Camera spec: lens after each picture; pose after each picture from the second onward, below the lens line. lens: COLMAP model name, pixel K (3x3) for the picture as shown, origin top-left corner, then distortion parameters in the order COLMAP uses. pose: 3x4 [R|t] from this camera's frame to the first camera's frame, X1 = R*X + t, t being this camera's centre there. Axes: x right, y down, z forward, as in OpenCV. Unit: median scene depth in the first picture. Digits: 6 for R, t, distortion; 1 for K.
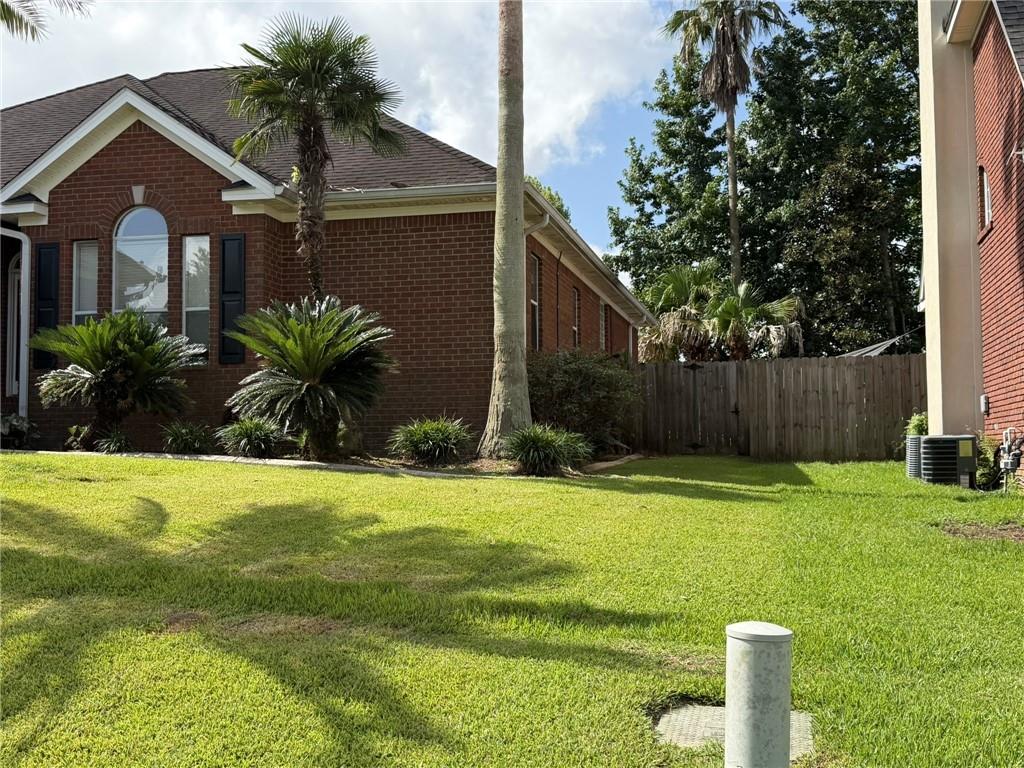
lens RADIAL K [[1140.3, 0, 513.4], [0, 1140.3, 393.8], [0, 0, 1]] dist [0.080706, 0.000000]
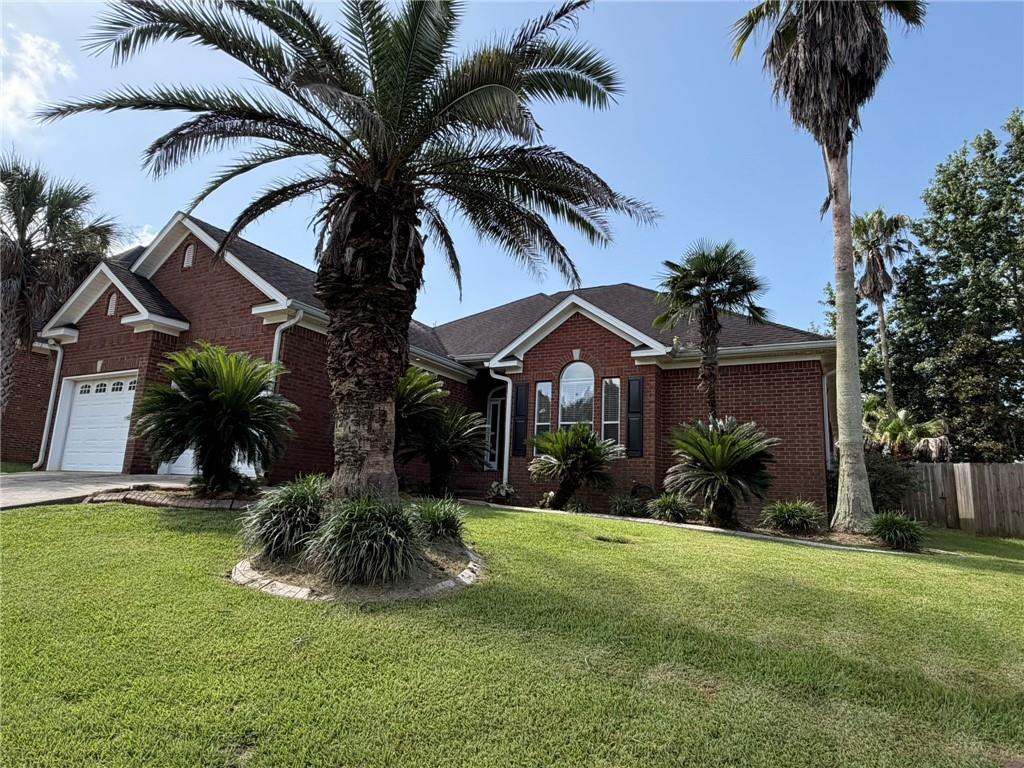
lens RADIAL K [[605.8, 0, 509.7], [0, 605.8, 385.5], [0, 0, 1]] dist [-0.002661, 0.002483]
pose [[0.963580, 0.001445, -0.267417, -0.181781], [-0.036809, 0.991184, -0.127275, -0.010610], [0.264876, 0.132483, 0.955138, 0.130769]]
